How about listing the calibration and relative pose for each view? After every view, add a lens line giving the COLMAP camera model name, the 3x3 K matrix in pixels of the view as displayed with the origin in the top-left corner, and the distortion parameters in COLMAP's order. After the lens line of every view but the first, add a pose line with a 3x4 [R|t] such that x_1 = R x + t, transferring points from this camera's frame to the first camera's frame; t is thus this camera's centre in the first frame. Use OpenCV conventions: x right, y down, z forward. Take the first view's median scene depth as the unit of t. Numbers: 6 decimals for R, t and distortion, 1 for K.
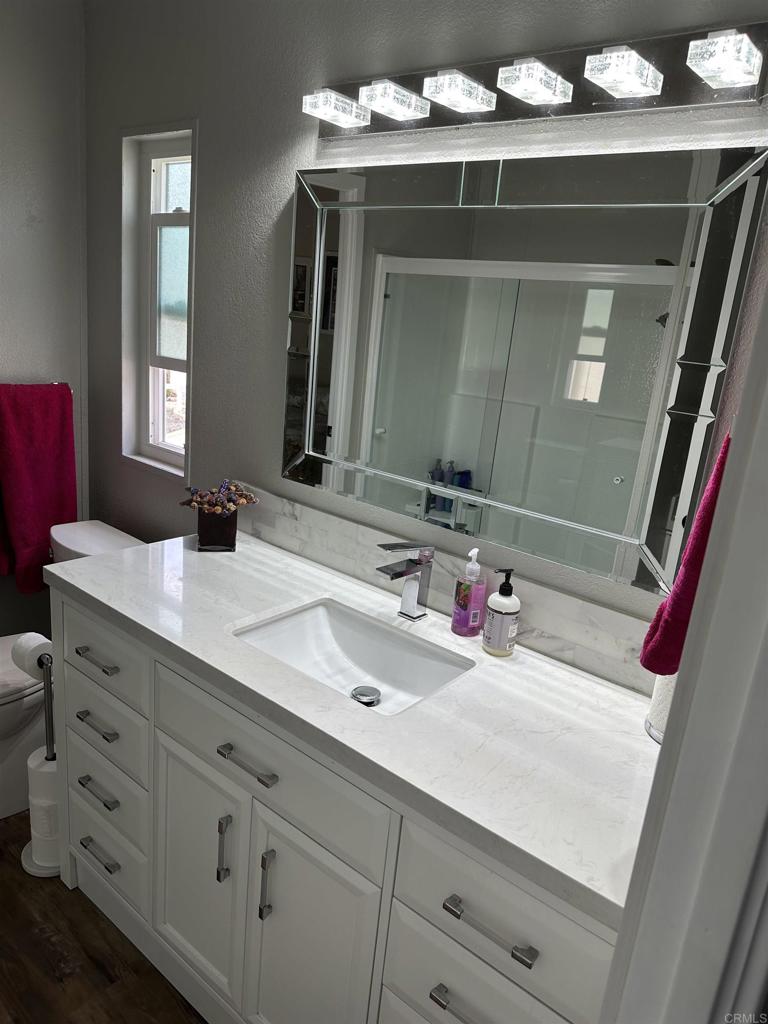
lens RADIAL K [[719.8, 0, 391.3], [0, 719.8, 512.8], [0, 0, 1]] dist [0.064006, -0.075227]
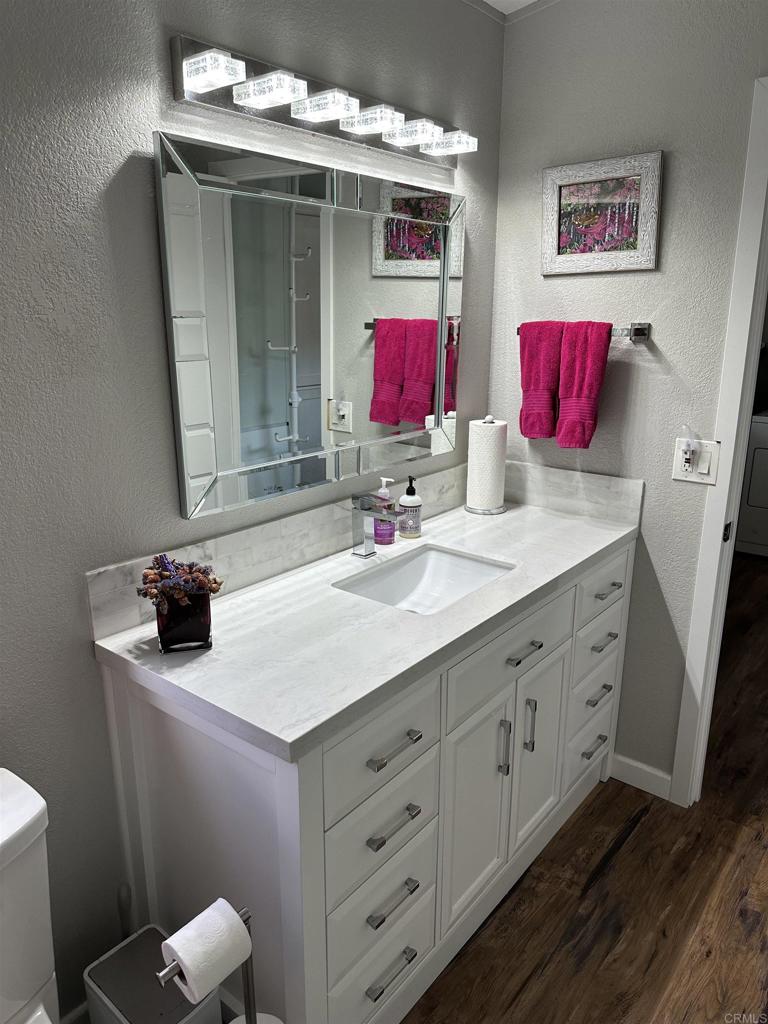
lens RADIAL K [[719.8, 0, 389.8], [0, 719.8, 507.0], [0, 0, 1]] dist [0.064006, -0.075227]
pose [[-0.014004, -0.358504, 0.933423, -1.049710], [0.266984, 0.898282, 0.349012, -0.330910], [-0.963599, 0.254097, 0.083135, 0.836376]]
